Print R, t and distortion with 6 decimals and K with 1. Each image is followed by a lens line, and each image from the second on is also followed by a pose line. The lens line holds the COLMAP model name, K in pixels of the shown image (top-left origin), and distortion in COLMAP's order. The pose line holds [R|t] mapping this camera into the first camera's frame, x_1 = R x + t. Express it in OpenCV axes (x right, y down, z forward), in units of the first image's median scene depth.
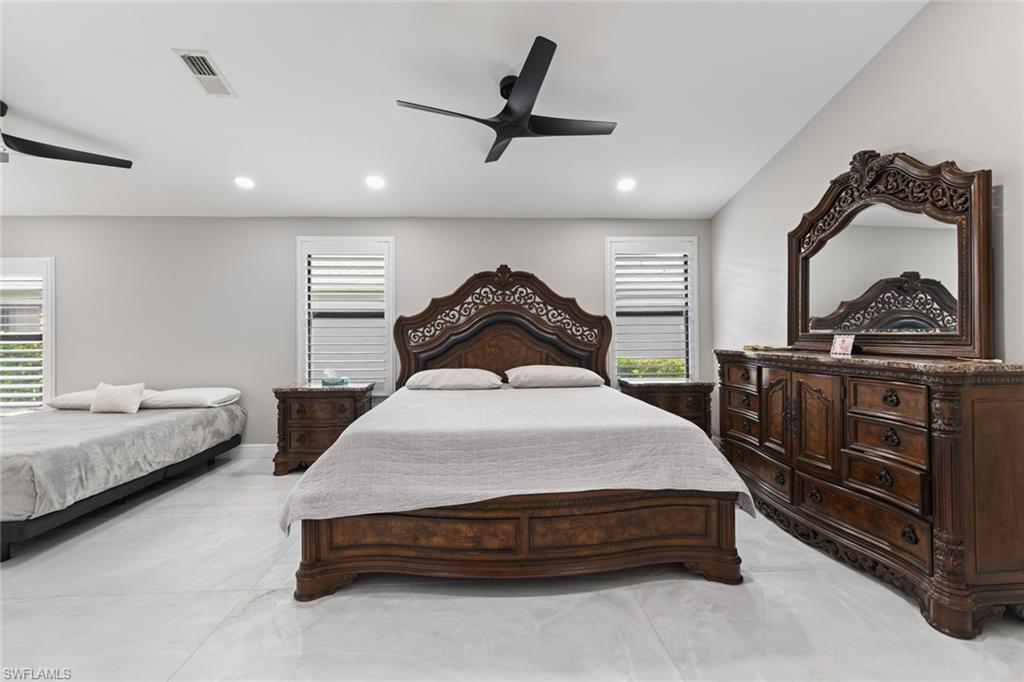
lens RADIAL K [[440.6, 0, 511.6], [0, 440.6, 330.5], [0, 0, 1]] dist [-0.000676, -0.000949]
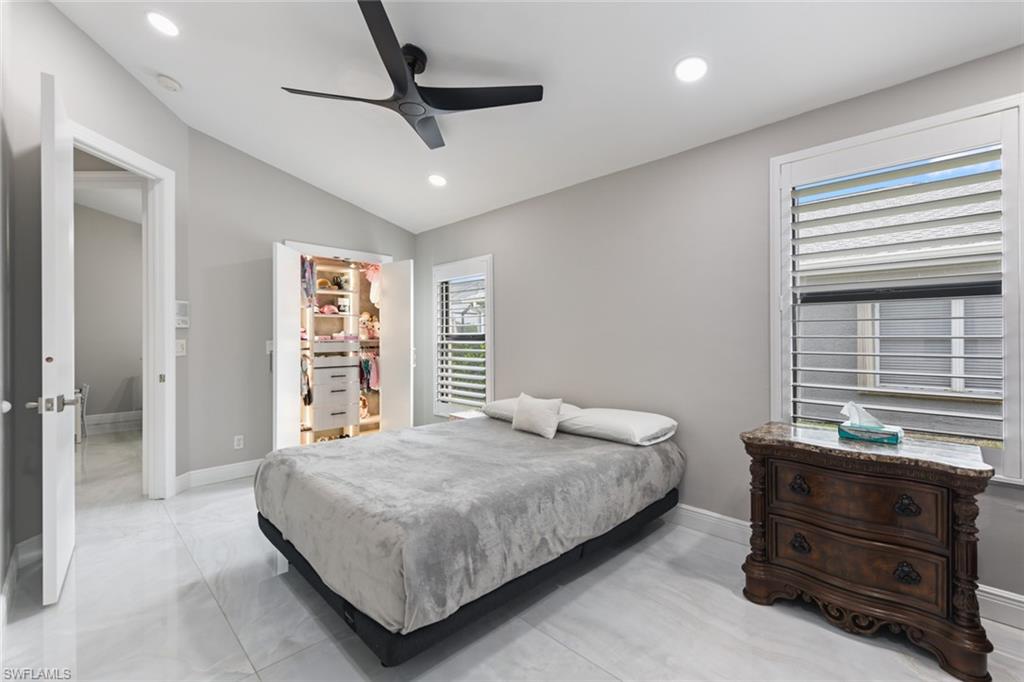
lens RADIAL K [[440.6, 0, 508.4], [0, 440.6, 337.3], [0, 0, 1]] dist [-0.000676, -0.000949]
pose [[0.659459, 0.003760, -0.751731, -0.324064], [0.005224, 0.999940, 0.009584, 0.006579], [0.751723, -0.010247, 0.659400, 0.430088]]
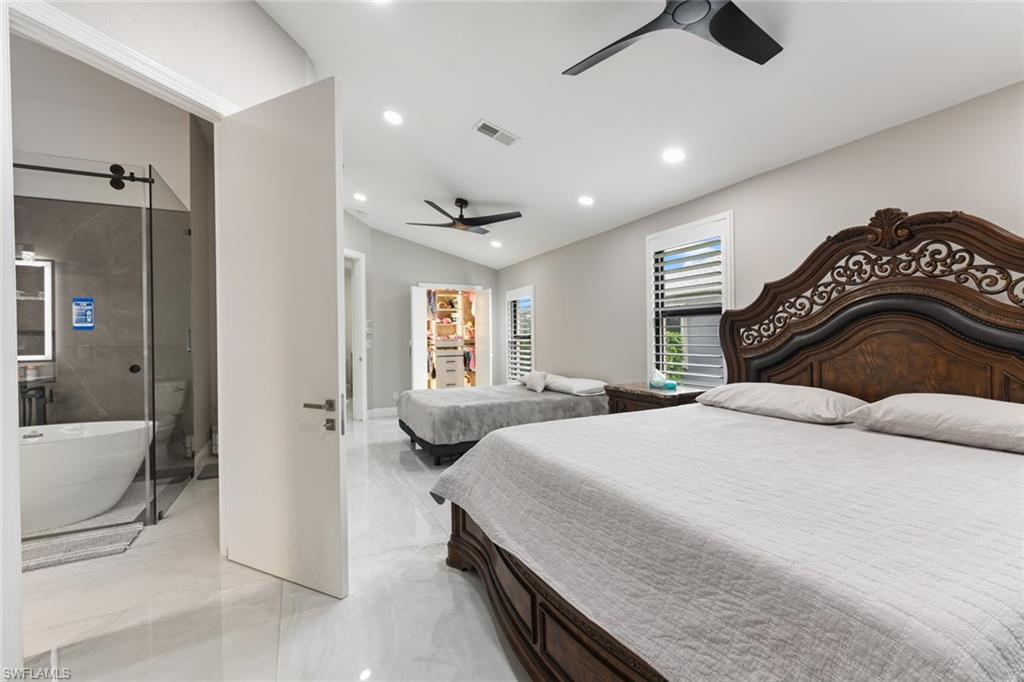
lens RADIAL K [[440.6, 0, 506.6], [0, 440.6, 337.2], [0, 0, 1]] dist [-0.000676, -0.000949]
pose [[0.372759, 0.002107, -0.927926, 0.360067], [0.018510, 0.999782, 0.009706, -0.000498], [0.927744, -0.020794, 0.372638, 0.378455]]
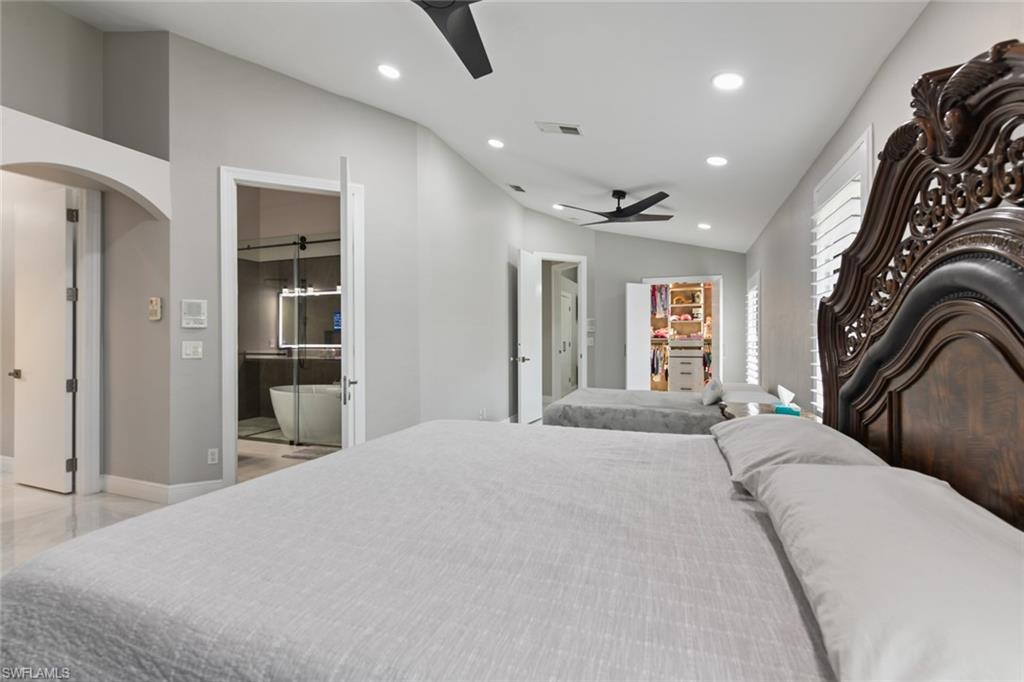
lens RADIAL K [[440.6, 0, 504.8], [0, 440.6, 335.2], [0, 0, 1]] dist [-0.000676, -0.000949]
pose [[-0.421994, 0.004521, -0.906587, 0.351594], [0.014848, 0.999888, -0.001925, 0.004233], [0.906477, -0.014273, -0.422014, 0.957828]]
